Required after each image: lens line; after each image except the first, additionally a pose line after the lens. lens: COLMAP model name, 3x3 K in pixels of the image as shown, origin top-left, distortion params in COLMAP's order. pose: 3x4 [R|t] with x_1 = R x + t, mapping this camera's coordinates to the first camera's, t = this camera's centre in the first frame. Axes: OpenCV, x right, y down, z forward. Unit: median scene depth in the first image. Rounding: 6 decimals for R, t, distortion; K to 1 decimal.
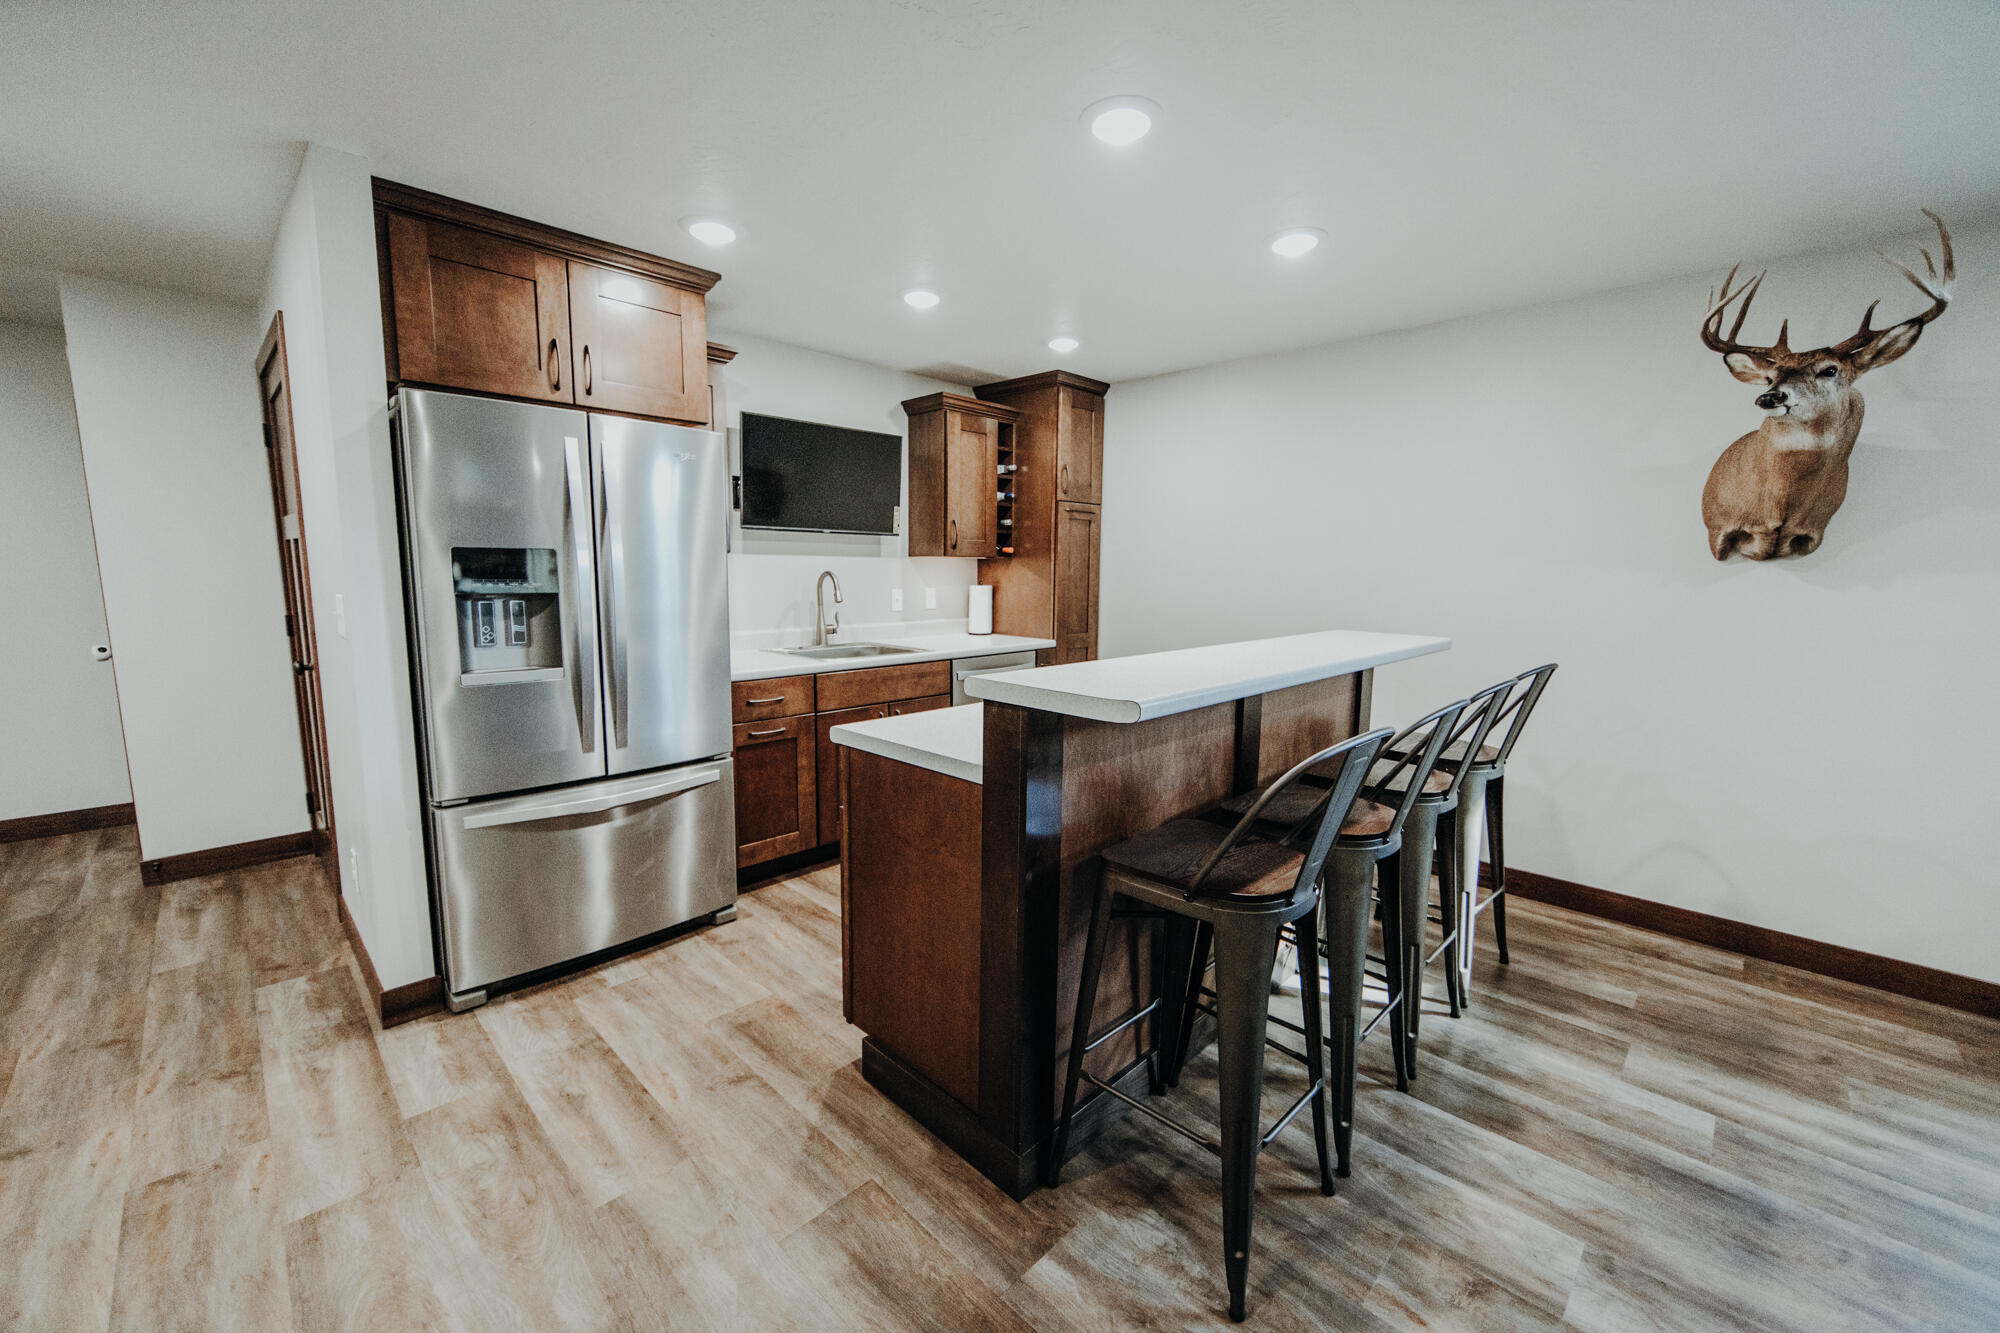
lens RADIAL K [[791.9, 0, 999.6], [0, 791.9, 672.4], [0, 0, 1]] dist [-0.006763, 0.001205]
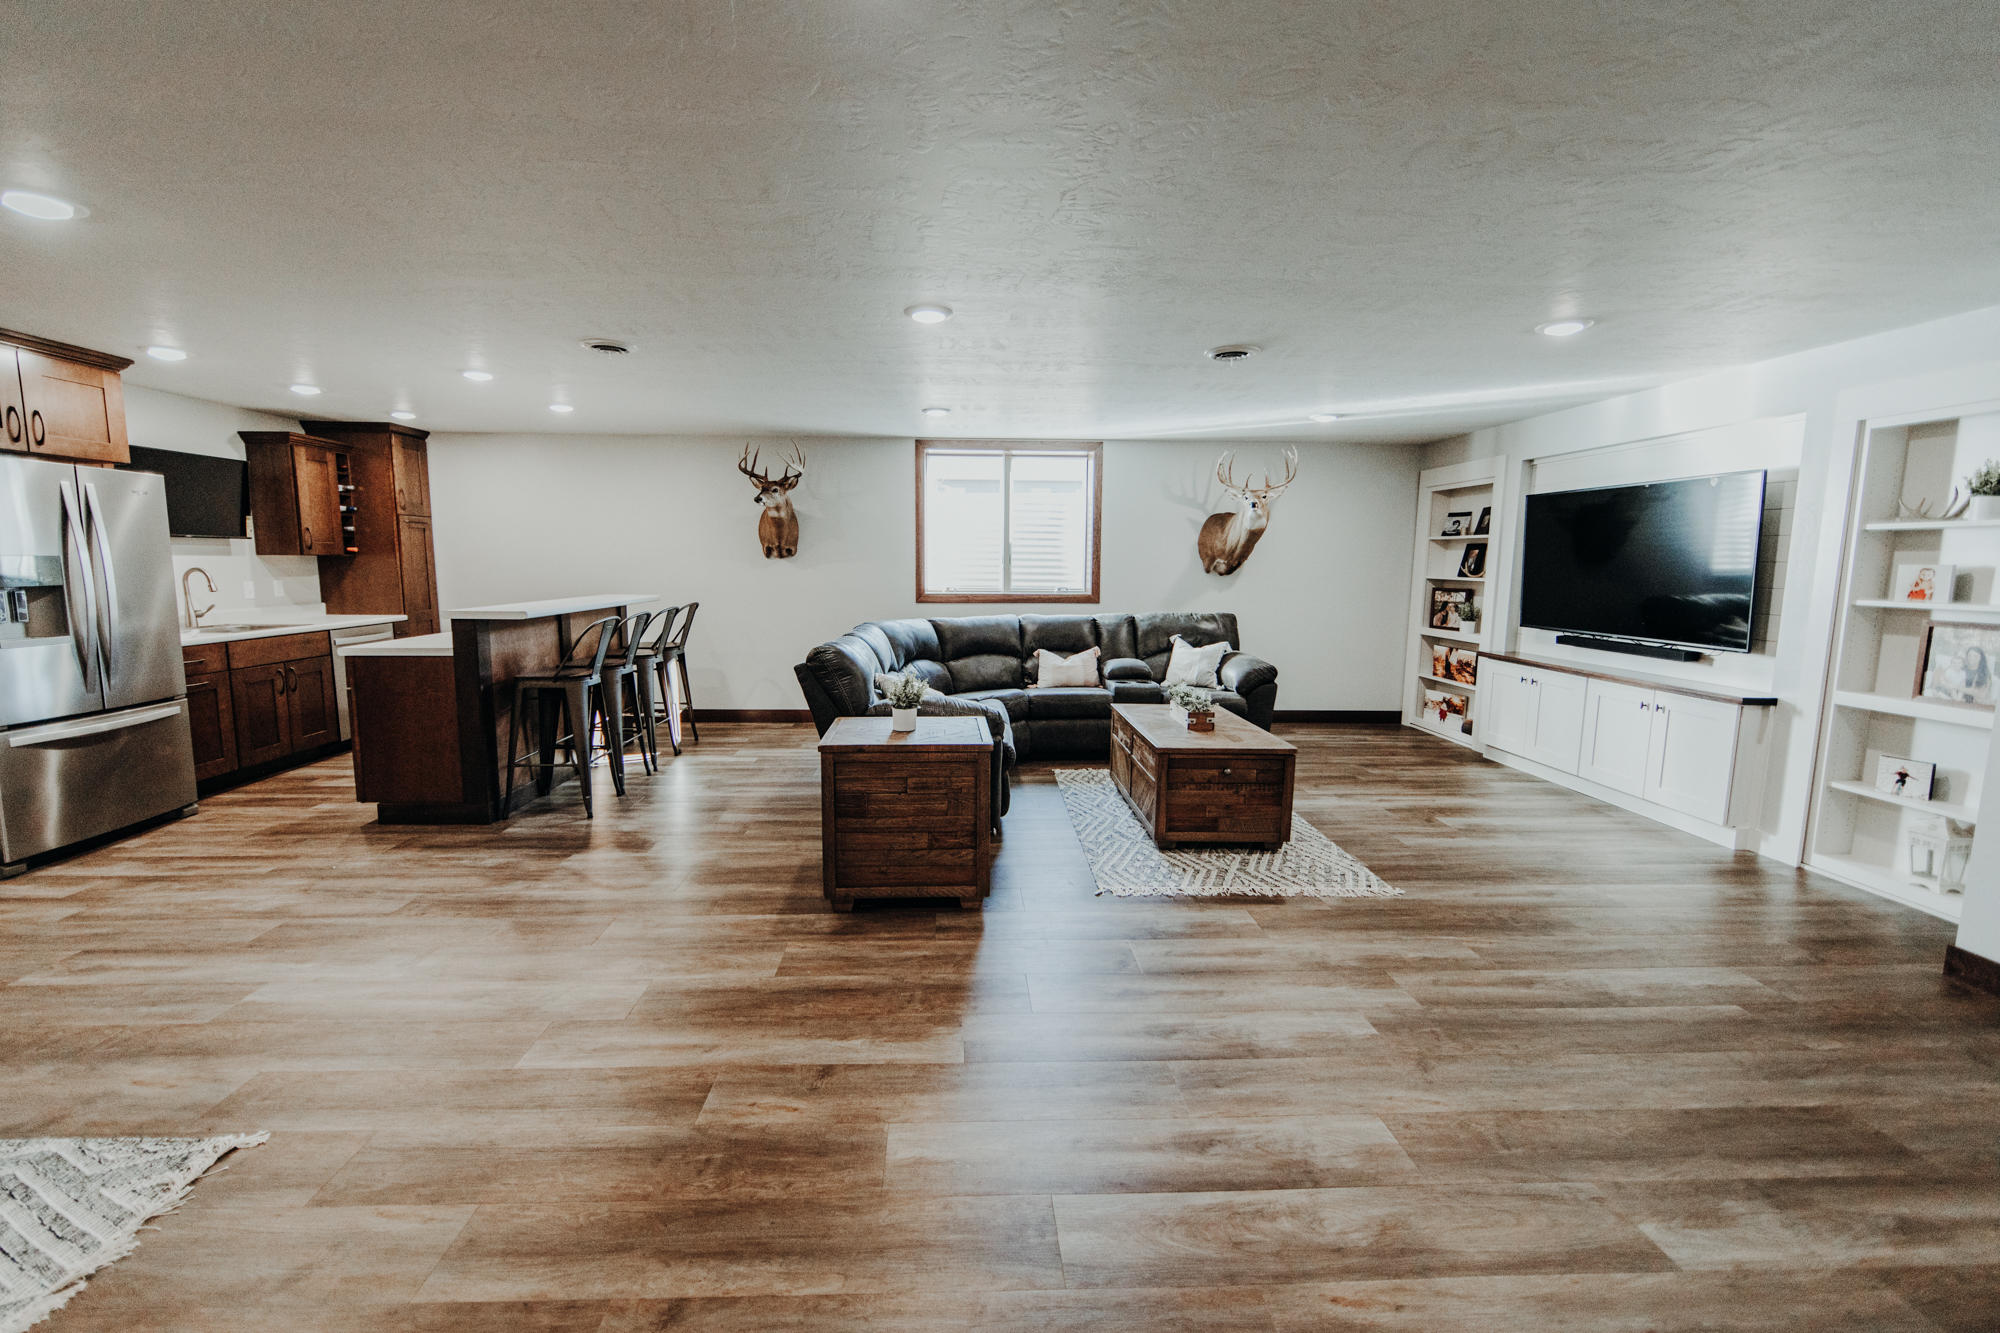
lens RADIAL K [[791.9, 0, 971.3], [0, 791.9, 659.2], [0, 0, 1]] dist [-0.006763, 0.001205]
pose [[0.690831, -0.094129, 0.716863, -0.396928], [0.095584, 0.994677, 0.038496, 0.126950], [-0.716670, 0.041926, 0.696151, -1.088554]]
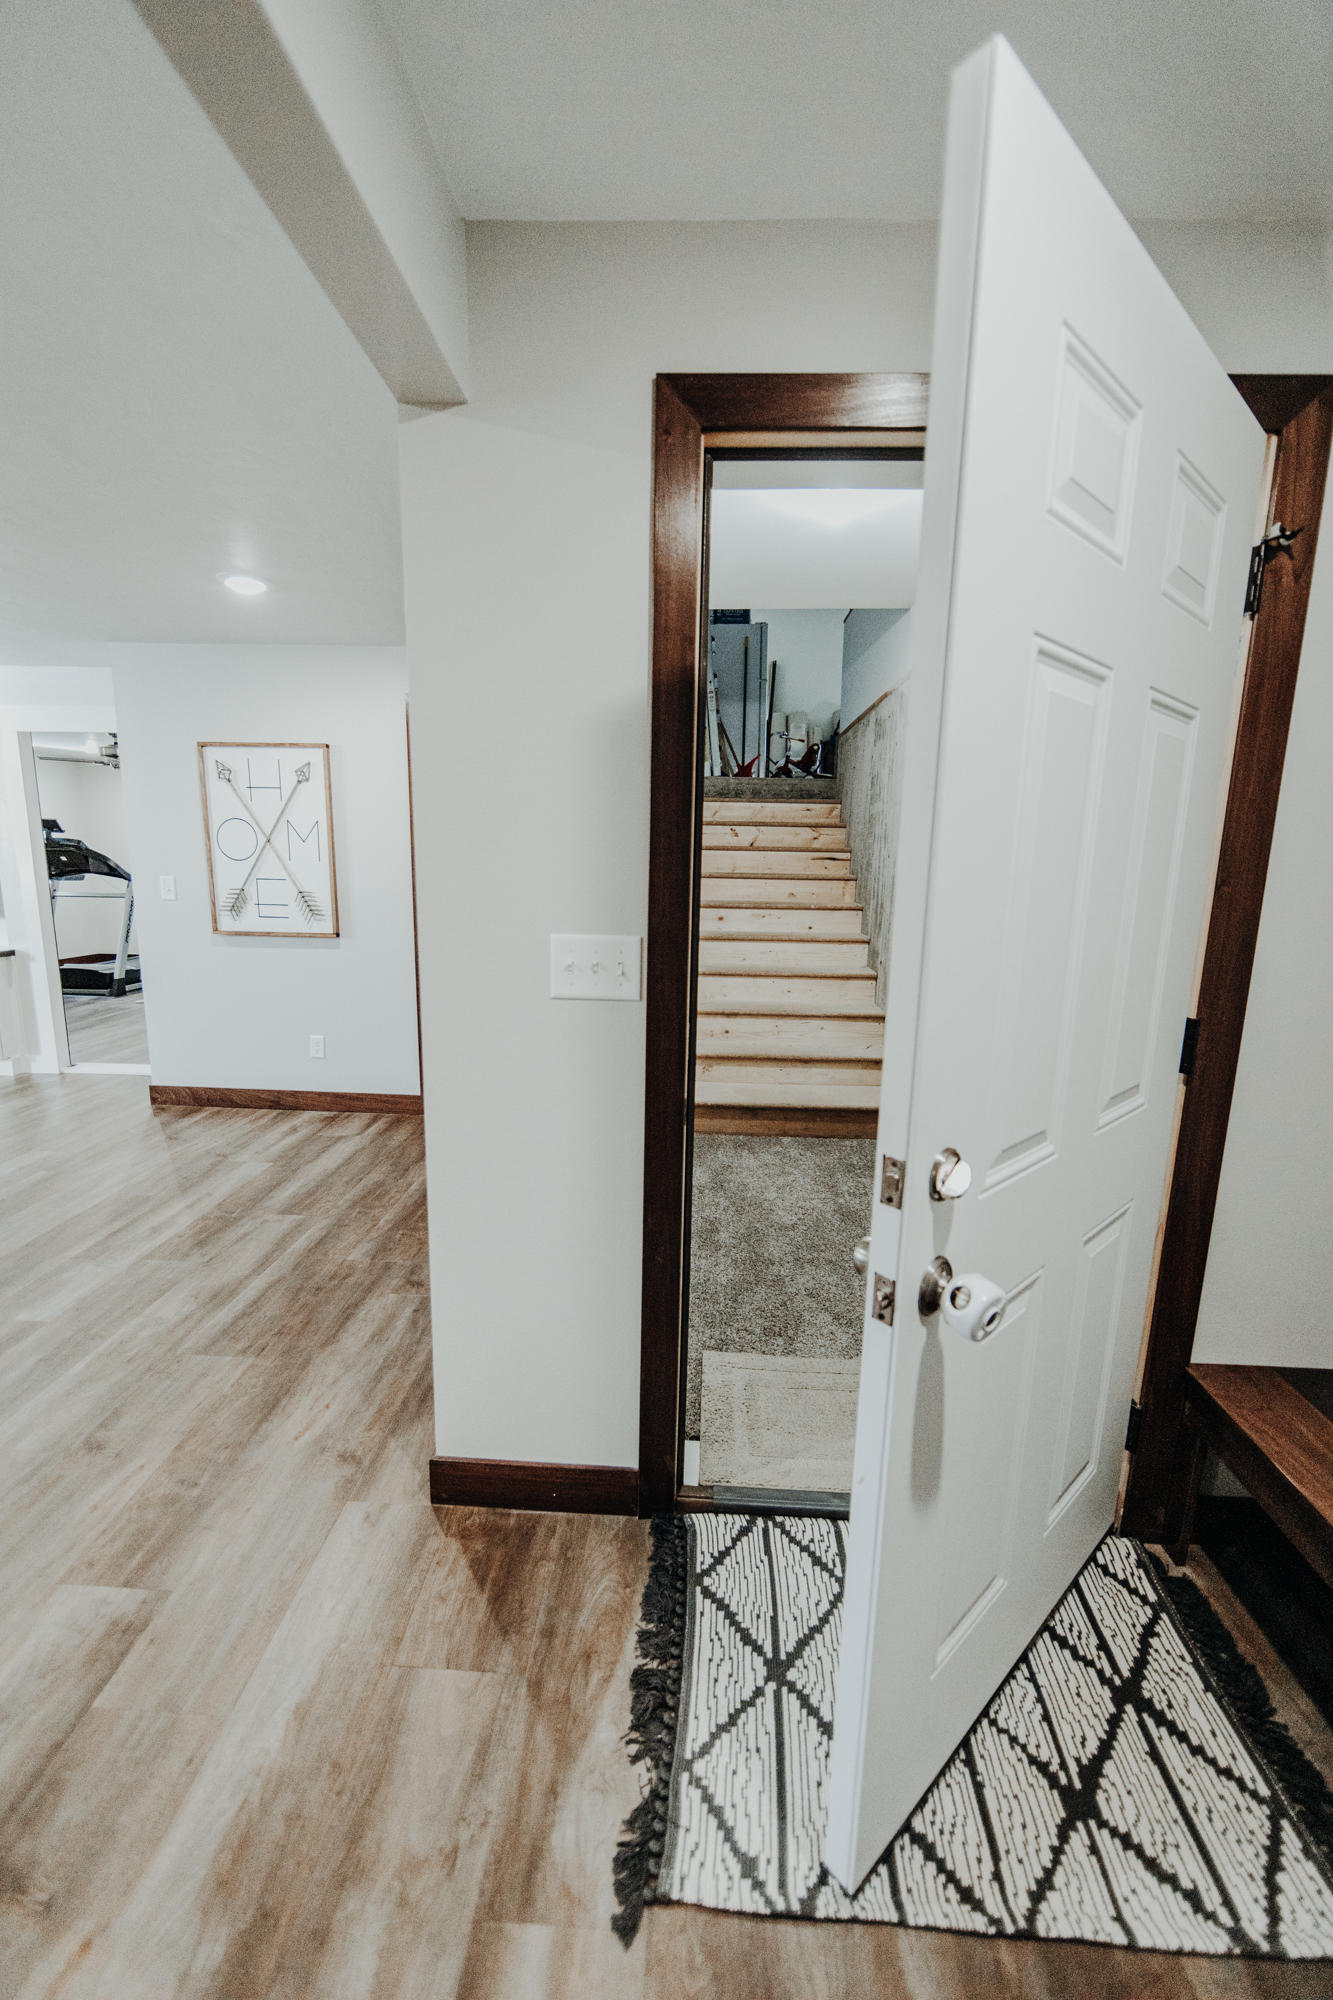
lens RADIAL K [[791.9, 0, 668.6], [0, 791.9, 988.8], [0, 0, 1]] dist [-0.006763, 0.001205]
pose [[-0.666375, -0.140560, 0.732248, -0.684561], [0.079562, 0.963059, 0.257270, 0.130726], [-0.741360, 0.229698, -0.630575, -1.084777]]
